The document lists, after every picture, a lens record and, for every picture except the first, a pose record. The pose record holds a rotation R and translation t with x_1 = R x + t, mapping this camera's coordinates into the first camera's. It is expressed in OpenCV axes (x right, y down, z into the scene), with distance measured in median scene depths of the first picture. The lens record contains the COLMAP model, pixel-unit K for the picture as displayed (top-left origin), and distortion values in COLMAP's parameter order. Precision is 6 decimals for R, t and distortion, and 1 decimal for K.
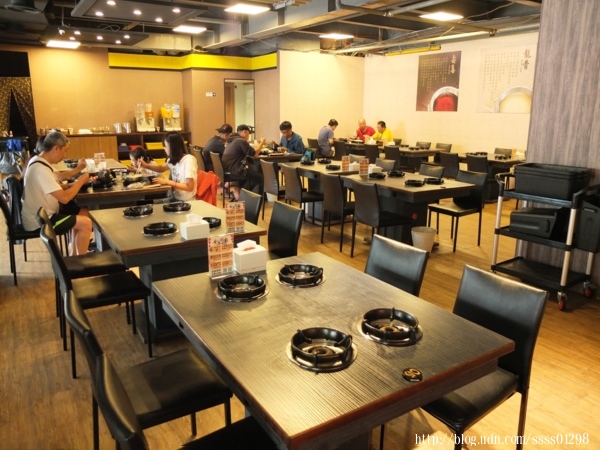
lens RADIAL K [[480.1, 0, 300.0], [0, 480.1, 225.0], [0, 0, 1]] dist [-0.093503, 0.053645]
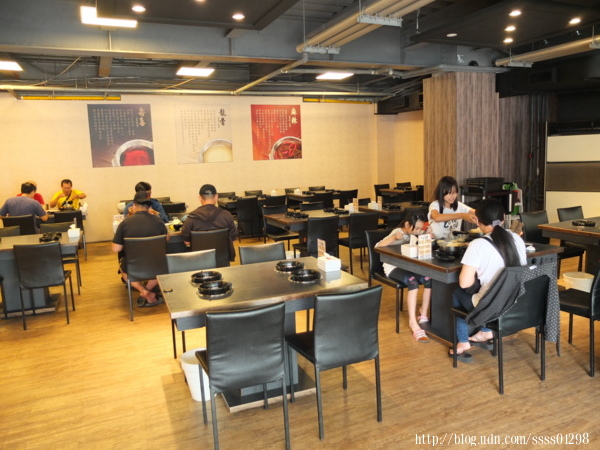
lens RADIAL K [[480.1, 0, 300.0], [0, 480.1, 225.0], [0, 0, 1]] dist [-0.093503, 0.053645]
pose [[0.201109, -0.145692, 0.968674, -0.580828], [0.263717, 0.960420, 0.089700, -0.130328], [-0.943403, 0.237416, 0.231571, 0.524009]]
